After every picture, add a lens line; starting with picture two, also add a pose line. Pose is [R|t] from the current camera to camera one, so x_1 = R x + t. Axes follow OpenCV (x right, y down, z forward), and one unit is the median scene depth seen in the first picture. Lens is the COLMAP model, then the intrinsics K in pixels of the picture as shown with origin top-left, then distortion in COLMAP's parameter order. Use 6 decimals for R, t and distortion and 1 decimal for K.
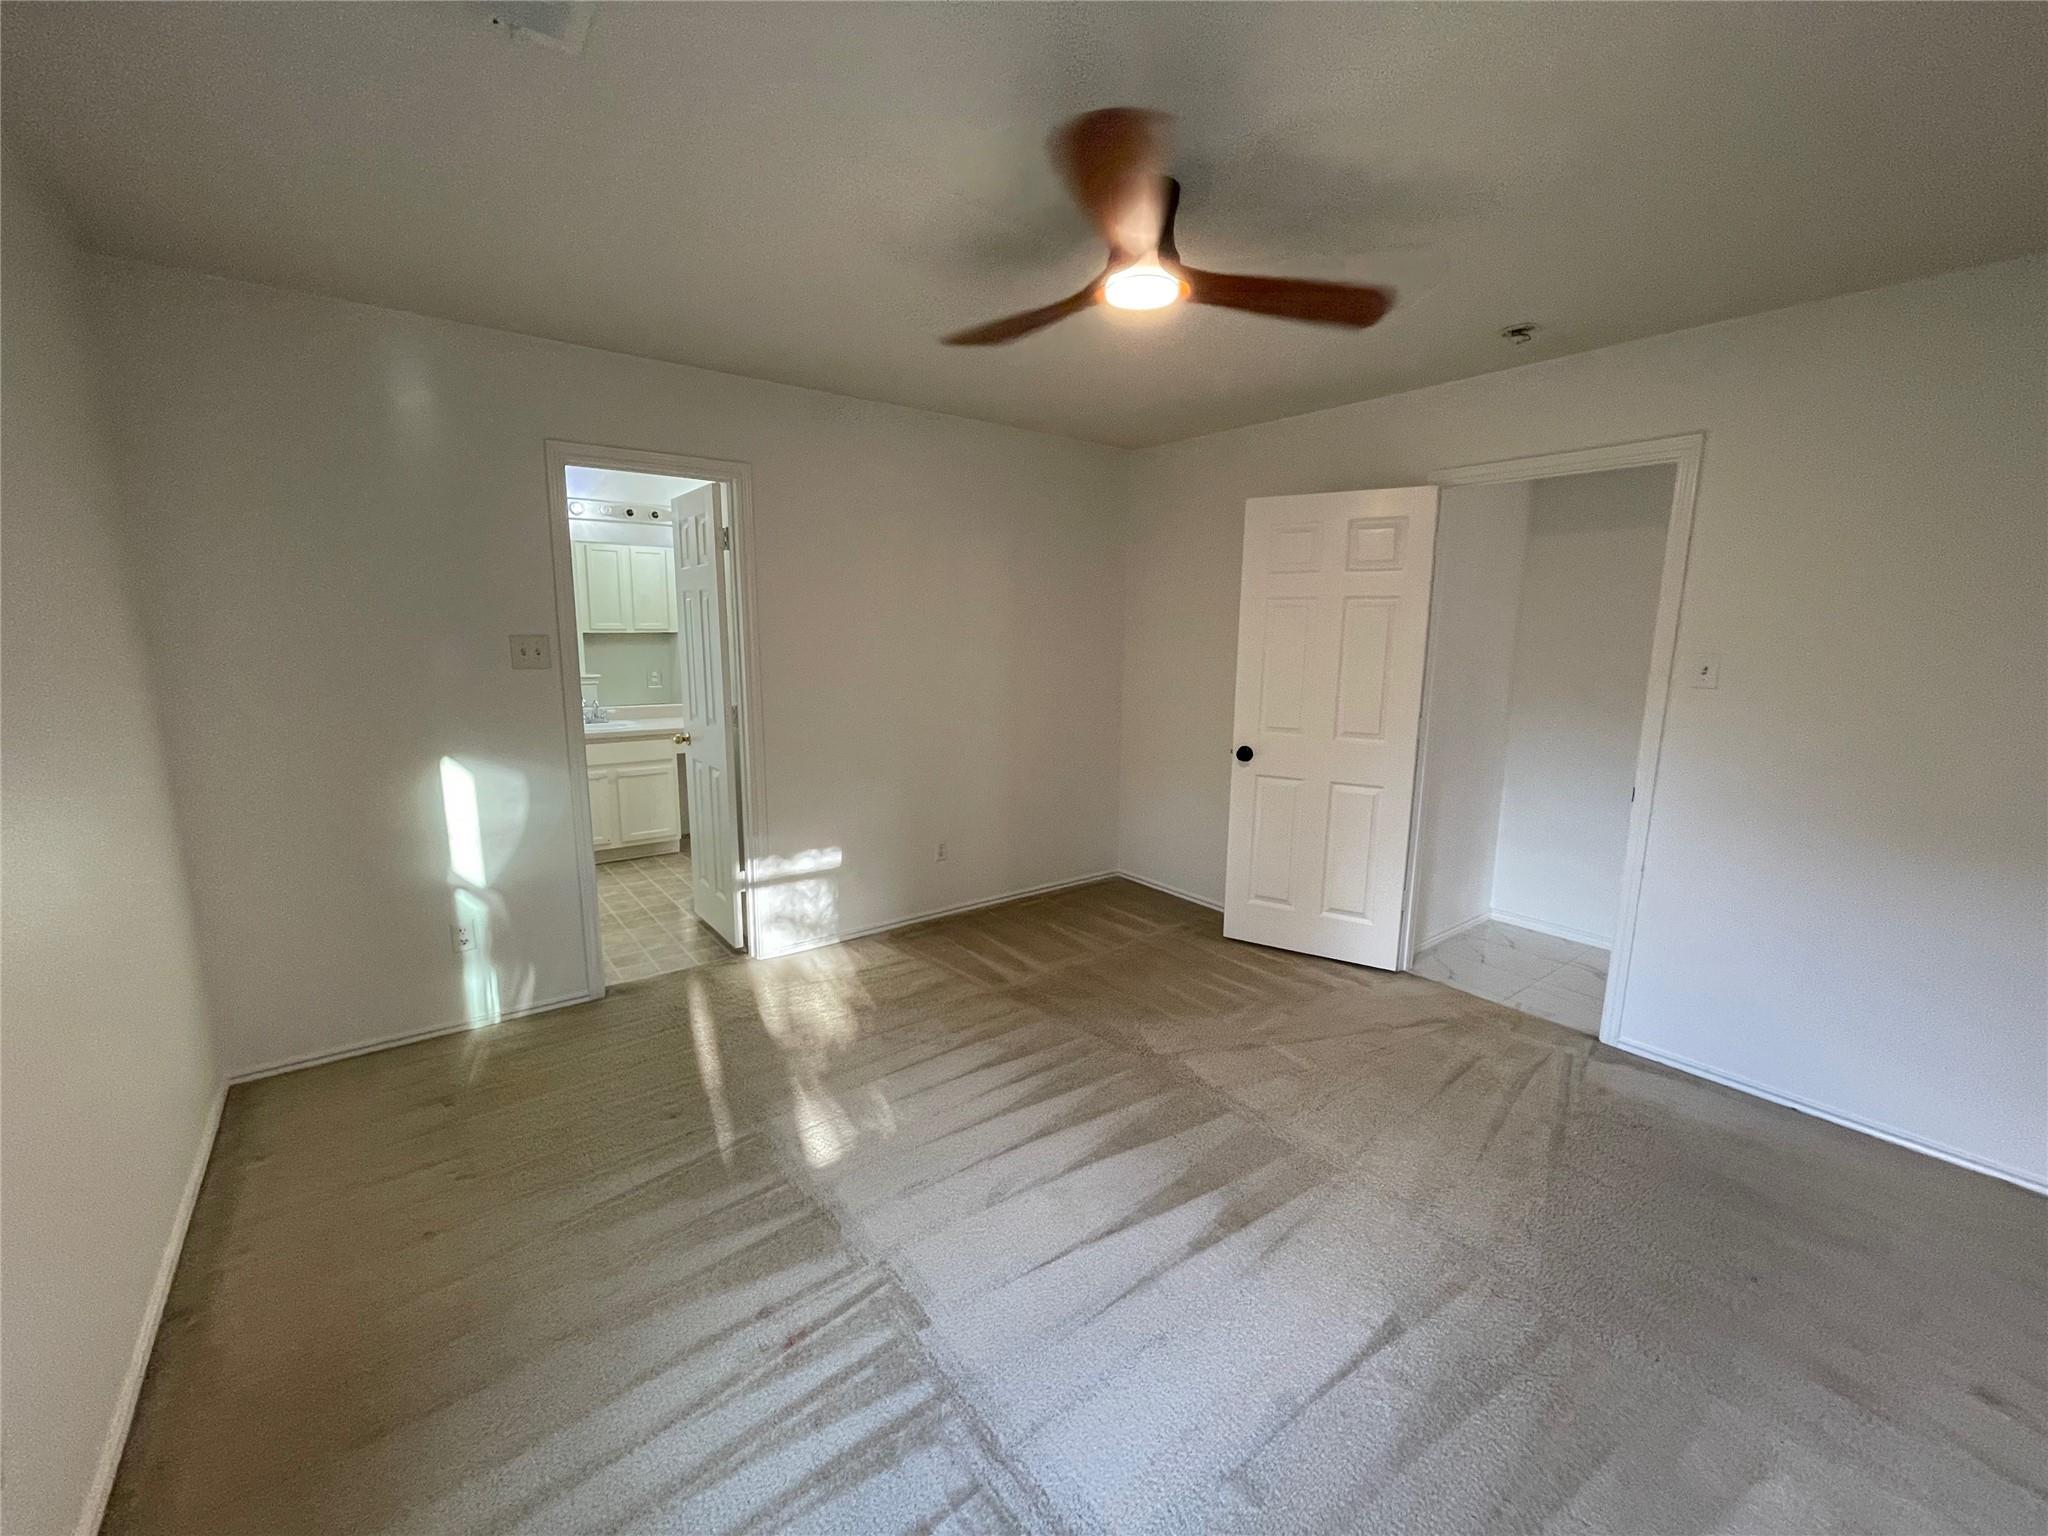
lens RADIAL K [[833.8, 0, 1017.9], [0, 833.8, 766.7], [0, 0, 1]] dist [-0.015523, 0.014078]
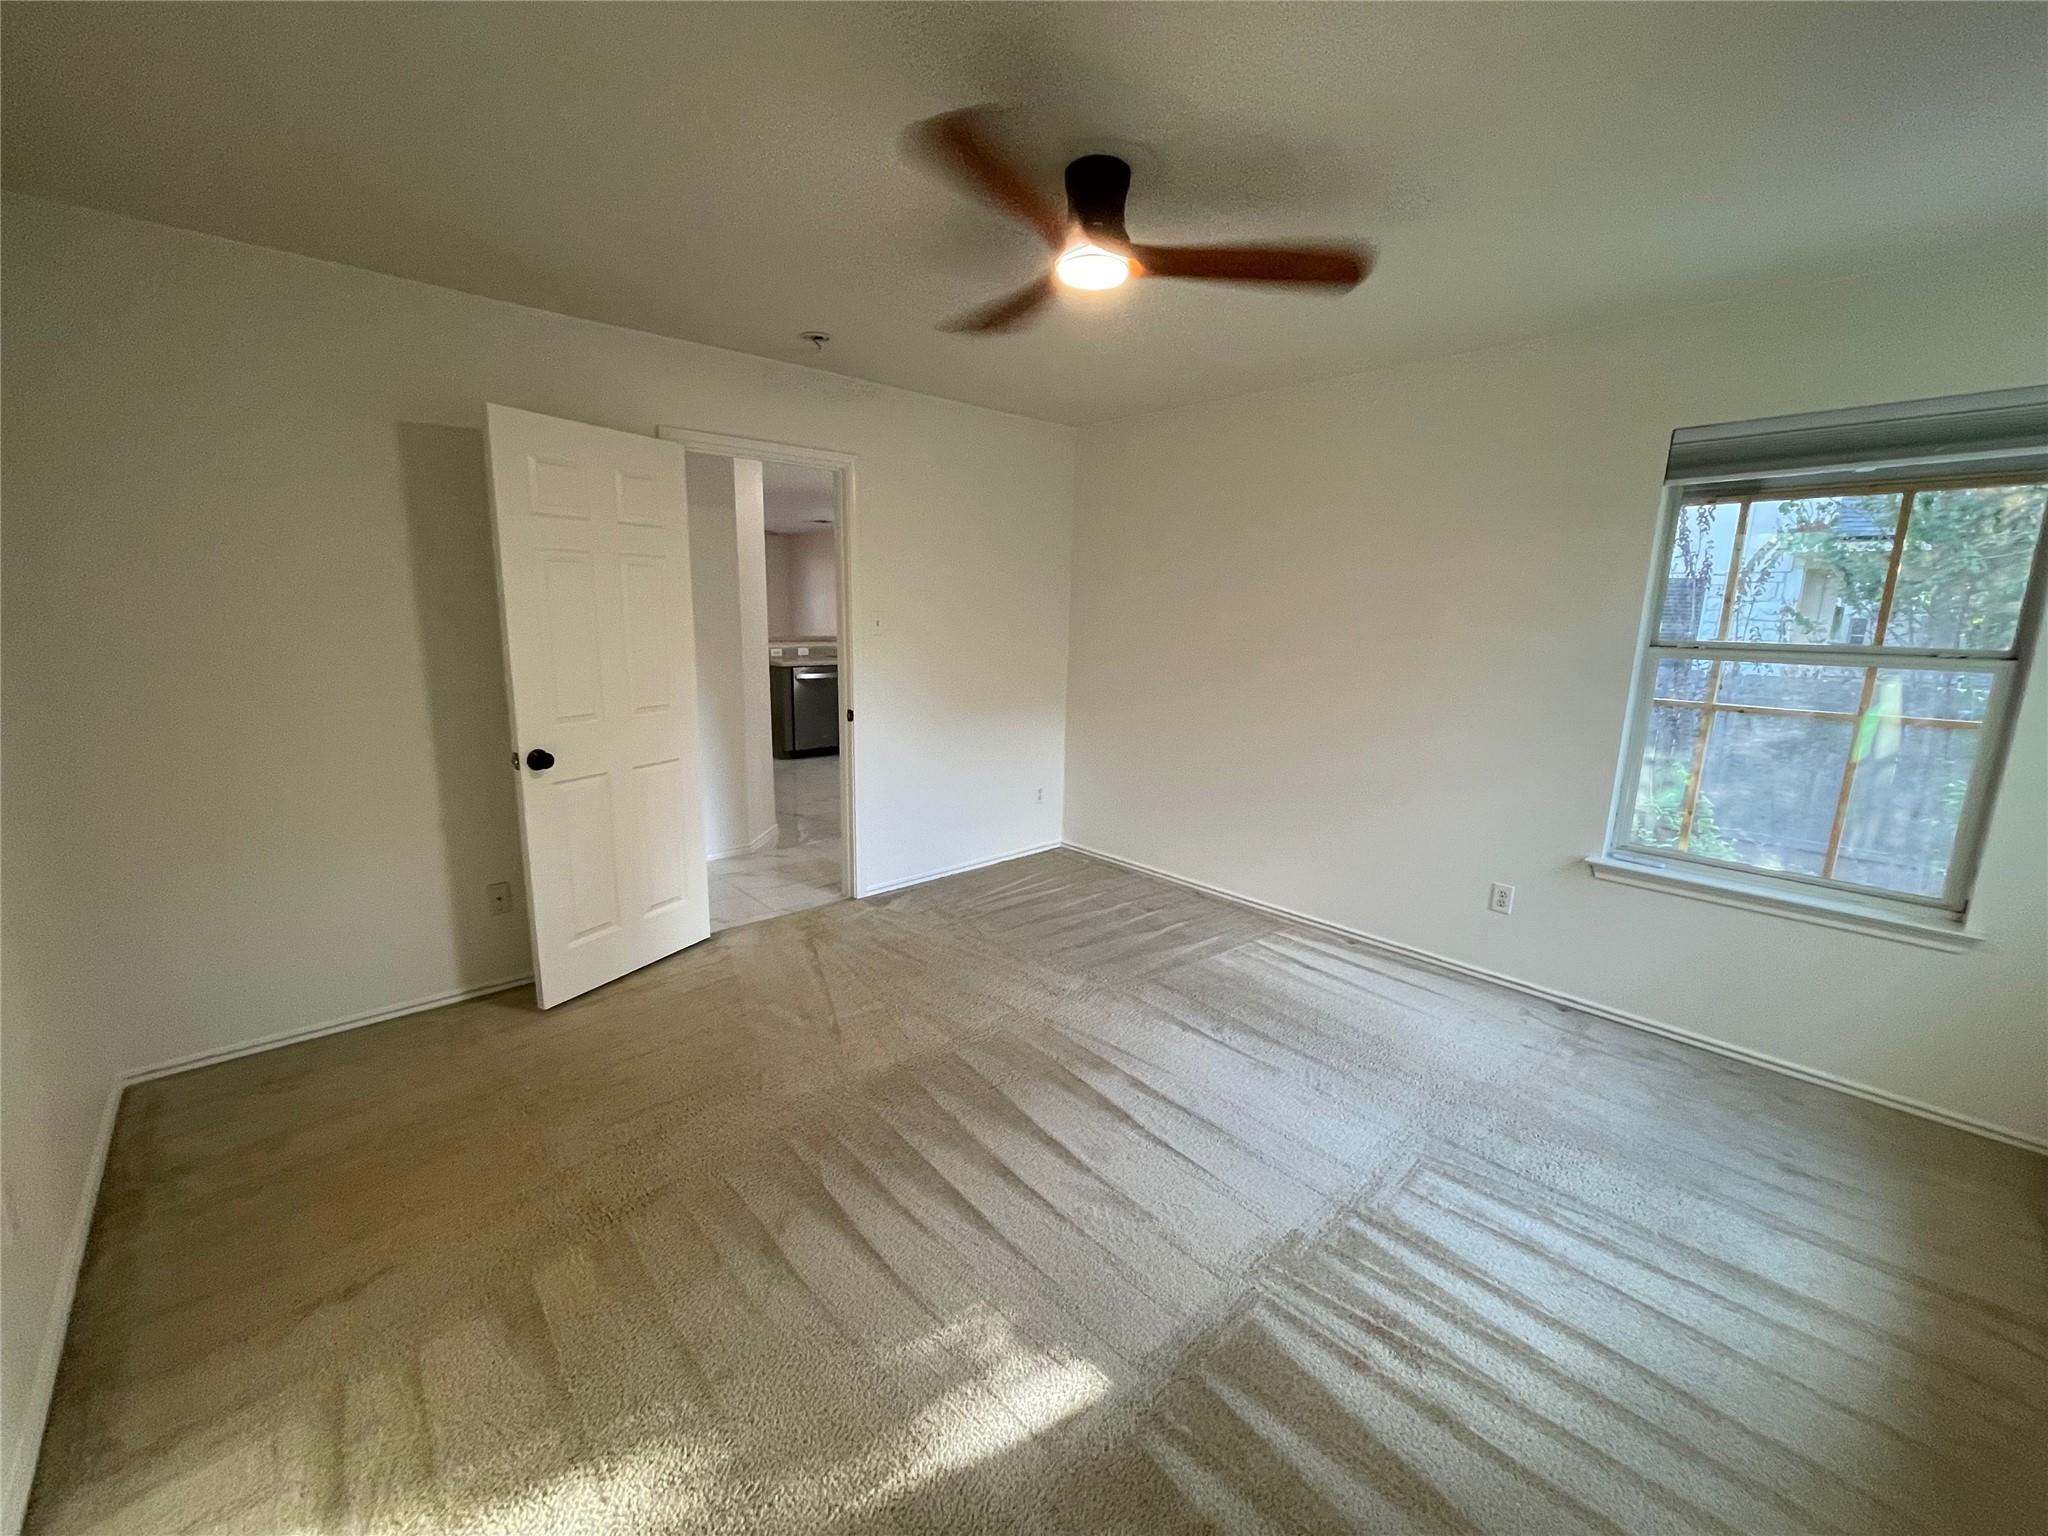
lens RADIAL K [[833.8, 0, 1017.9], [0, 833.8, 766.7], [0, 0, 1]] dist [-0.015523, 0.014078]
pose [[-0.082361, -0.205480, 0.975190, -0.695026], [0.146404, 0.965403, 0.215782, -0.153468], [-0.985790, 0.160544, -0.049429, 0.885936]]
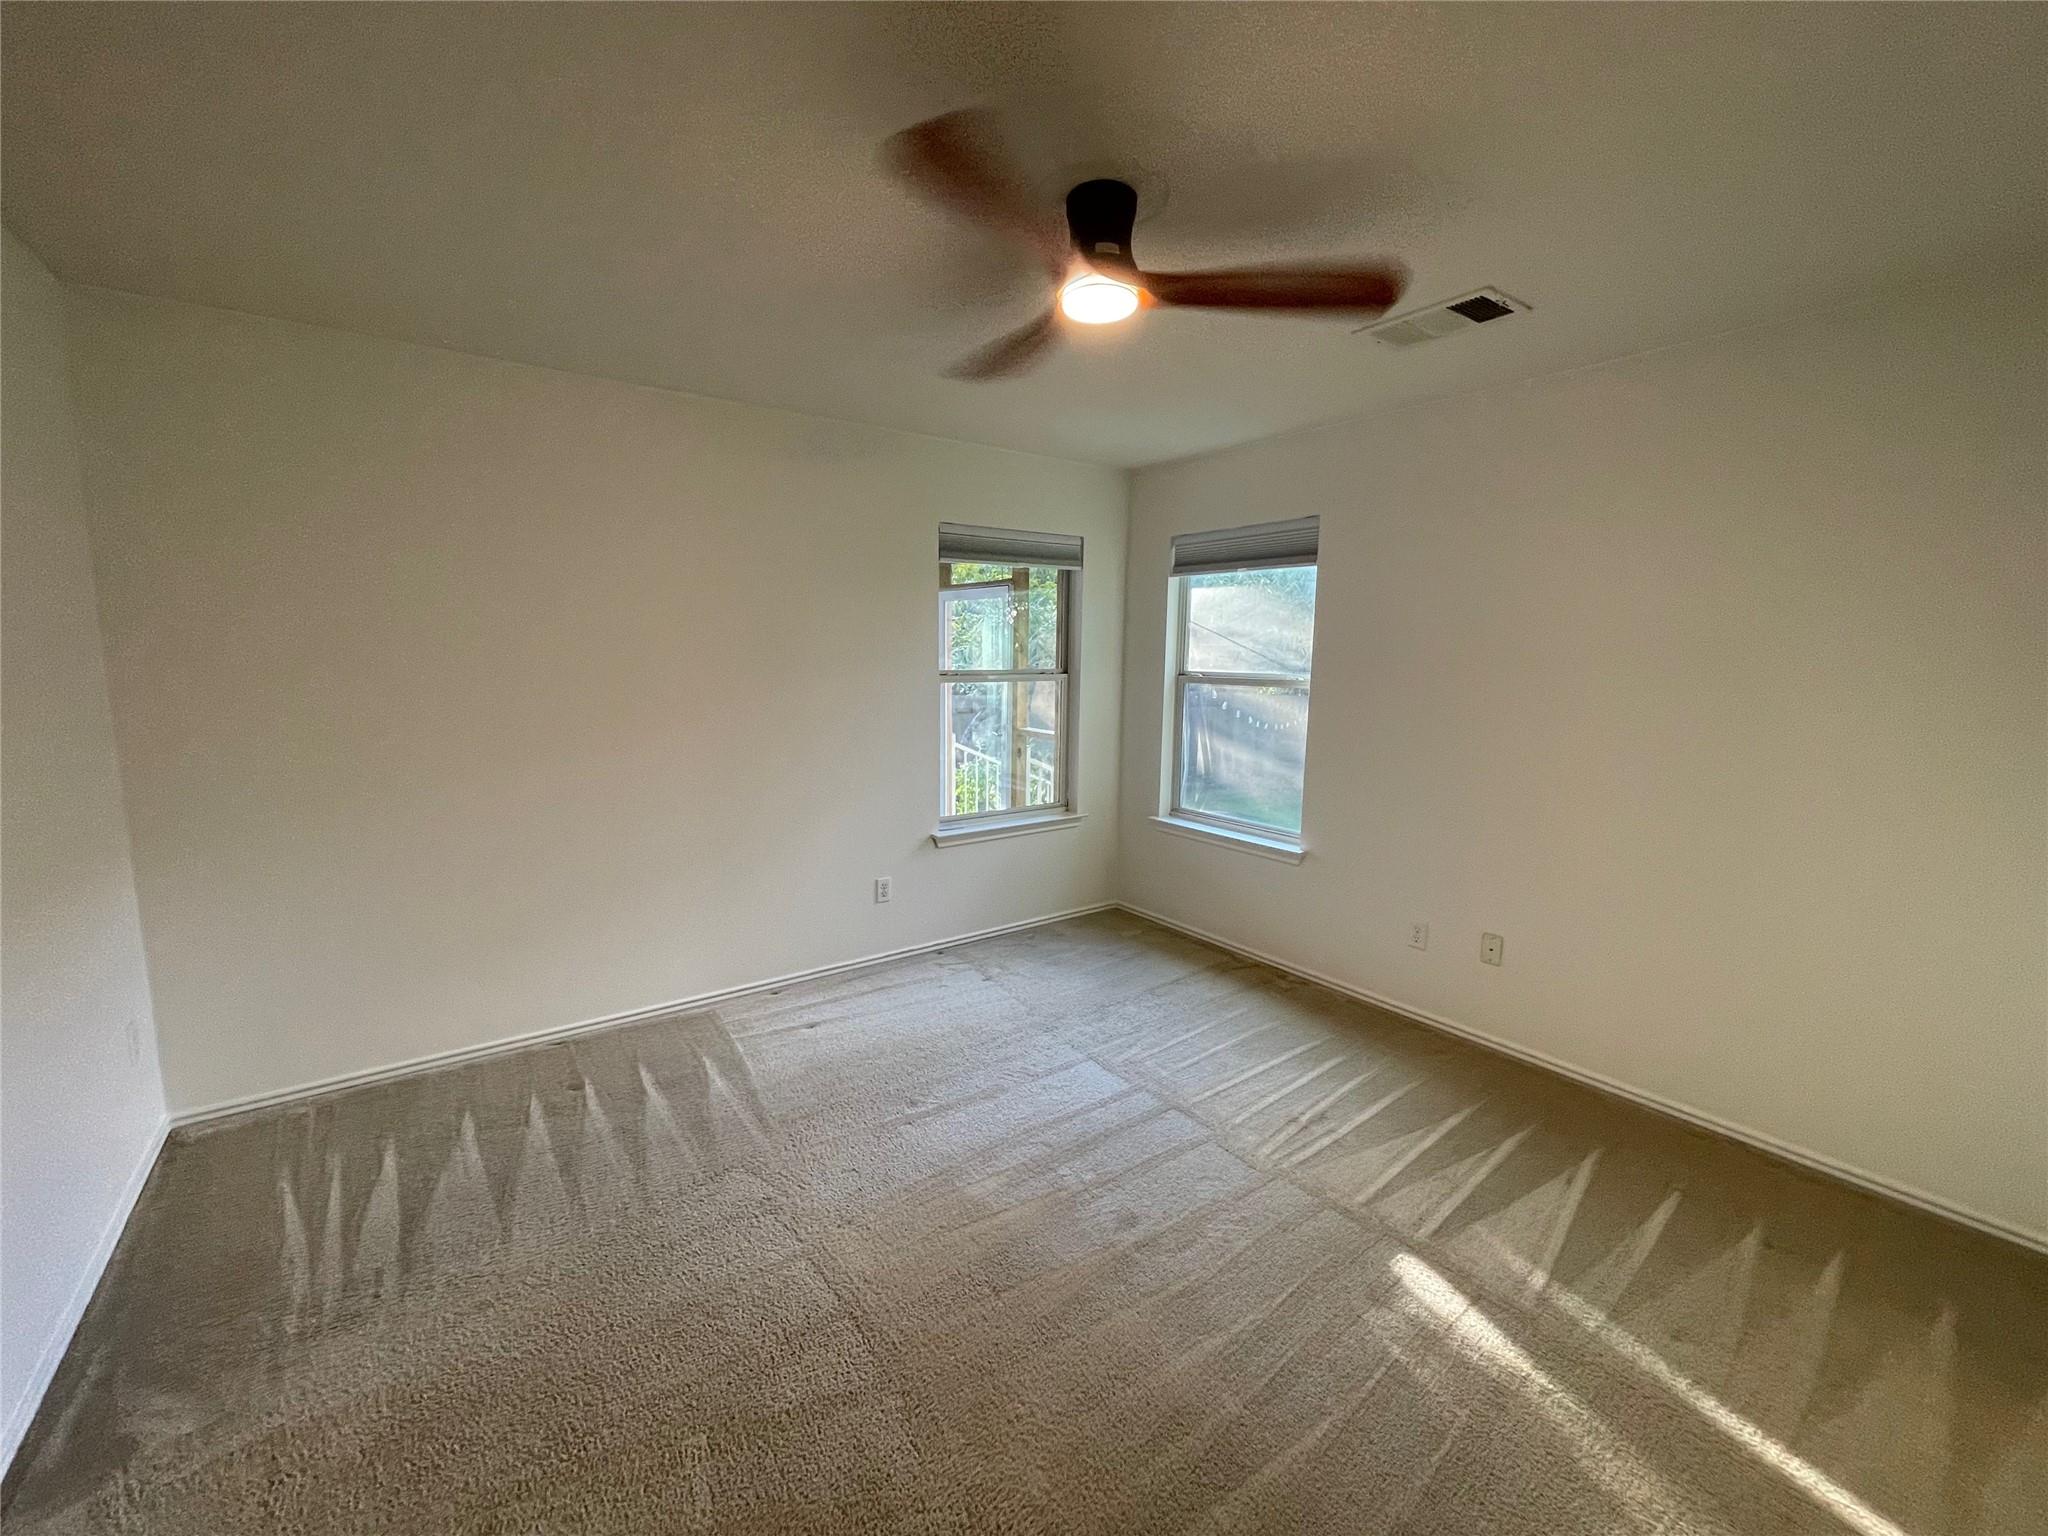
lens RADIAL K [[833.8, 0, 1017.9], [0, 833.8, 766.7], [0, 0, 1]] dist [-0.015523, 0.014078]
pose [[-0.999523, -0.024630, 0.018639, 0.151149], [-0.017913, 0.953821, 0.299842, -0.247606], [-0.025164, 0.299365, -0.953807, 1.482934]]
